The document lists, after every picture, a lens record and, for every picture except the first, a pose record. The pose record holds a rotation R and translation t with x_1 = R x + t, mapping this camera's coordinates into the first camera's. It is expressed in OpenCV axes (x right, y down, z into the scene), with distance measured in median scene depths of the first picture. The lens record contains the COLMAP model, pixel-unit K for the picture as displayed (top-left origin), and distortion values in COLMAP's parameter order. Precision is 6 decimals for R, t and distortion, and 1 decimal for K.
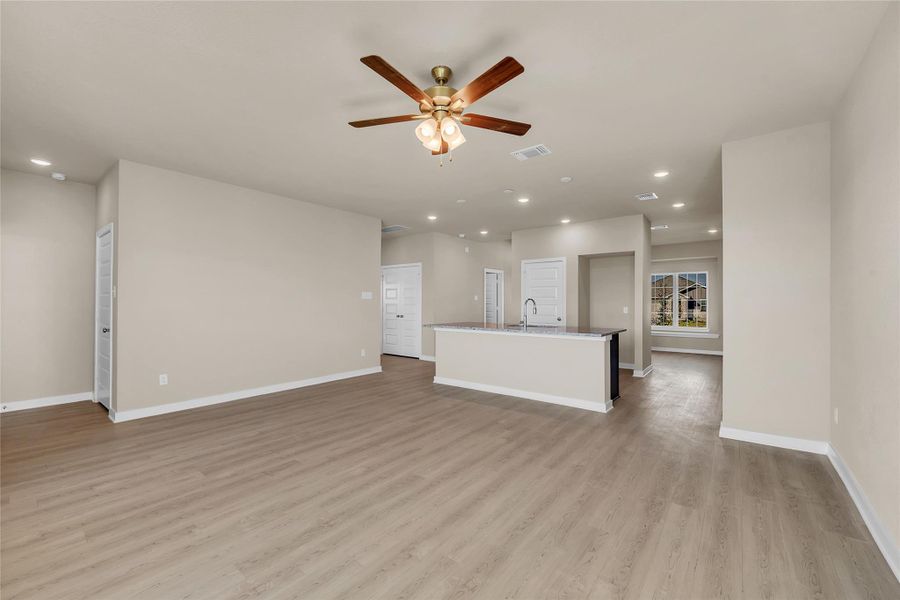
lens RADIAL K [[367.7, 0, 454.9], [0, 367.7, 300.0], [0, 0, 1]] dist [-0.008364, -0.001900]
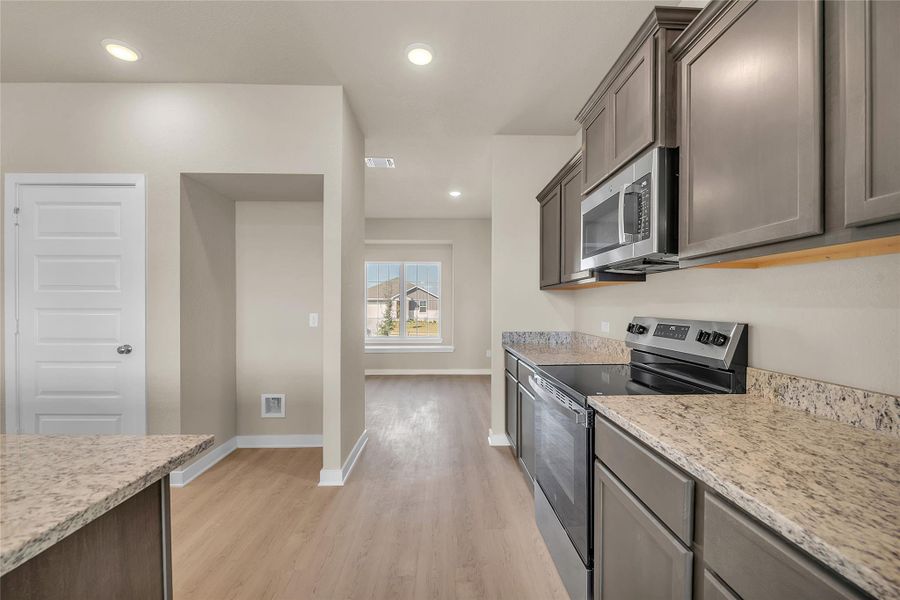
lens RADIAL K [[367.7, 0, 456.9], [0, 367.7, 309.6], [0, 0, 1]] dist [-0.008364, -0.001900]
pose [[0.764318, -0.008314, 0.644786, 0.480966], [-0.006442, 0.999769, 0.020528, 0.007054], [-0.644807, -0.019843, 0.764088, 0.838659]]
